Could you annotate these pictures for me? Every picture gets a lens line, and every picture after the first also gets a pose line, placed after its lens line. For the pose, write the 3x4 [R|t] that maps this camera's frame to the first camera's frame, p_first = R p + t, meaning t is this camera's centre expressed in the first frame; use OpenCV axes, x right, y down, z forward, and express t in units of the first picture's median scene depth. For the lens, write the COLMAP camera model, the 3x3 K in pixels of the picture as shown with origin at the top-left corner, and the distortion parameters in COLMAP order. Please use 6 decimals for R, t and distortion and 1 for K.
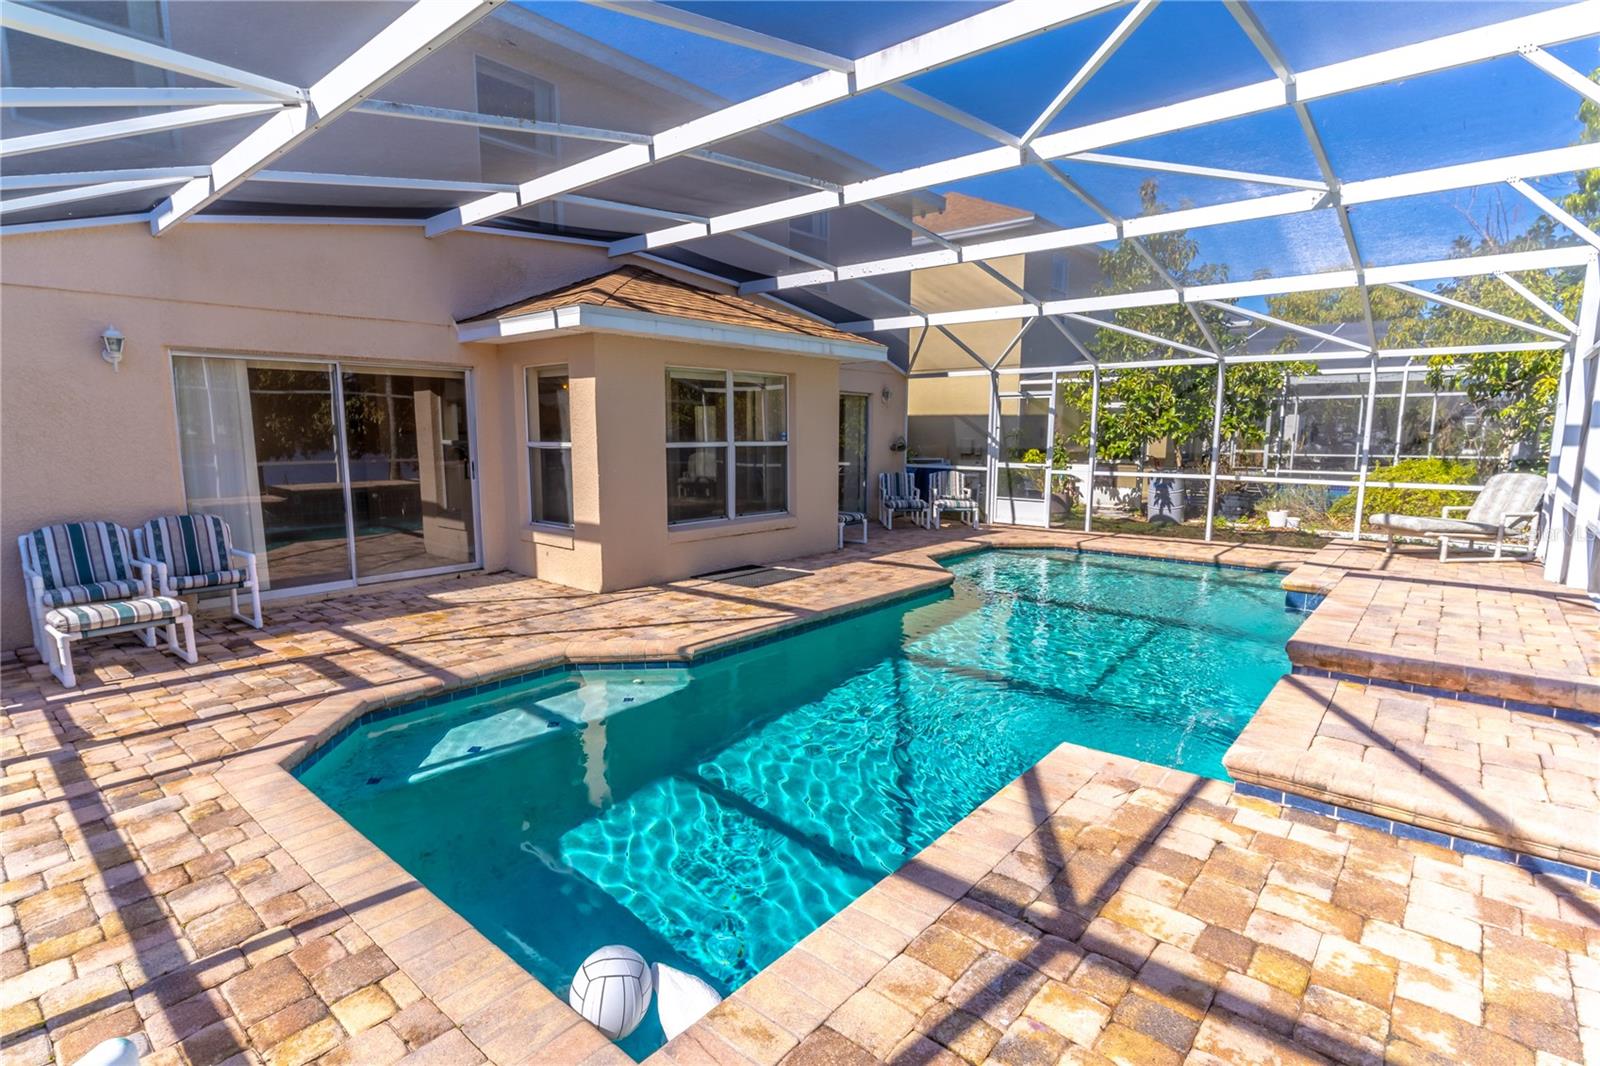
lens RADIAL K [[780.4, 0, 797.1], [0, 780.4, 539.9], [0, 0, 1]] dist [-0.002892, 0.000644]
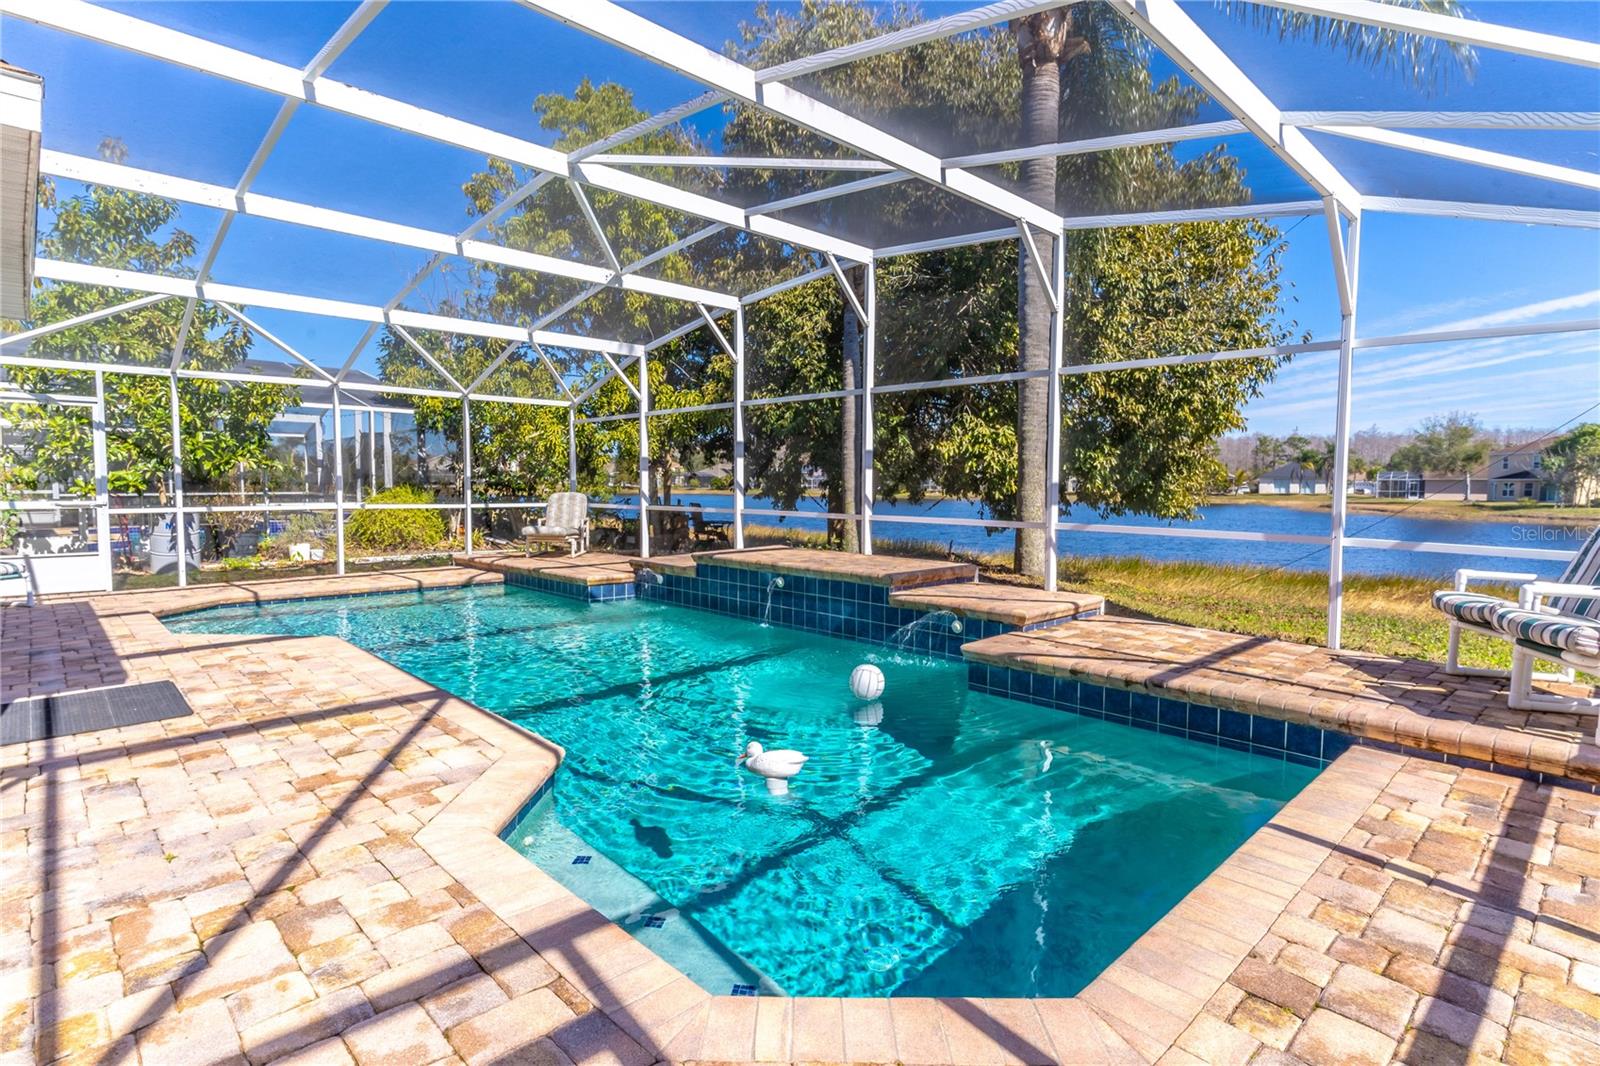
lens RADIAL K [[780.4, 0, 797.1], [0, 780.4, 539.9], [0, 0, 1]] dist [-0.002892, 0.000644]
pose [[0.112359, -0.074075, 0.990903, -1.427184], [0.128648, 0.989909, 0.059414, -0.099576], [-0.985305, 0.120802, 0.120755, 1.292483]]
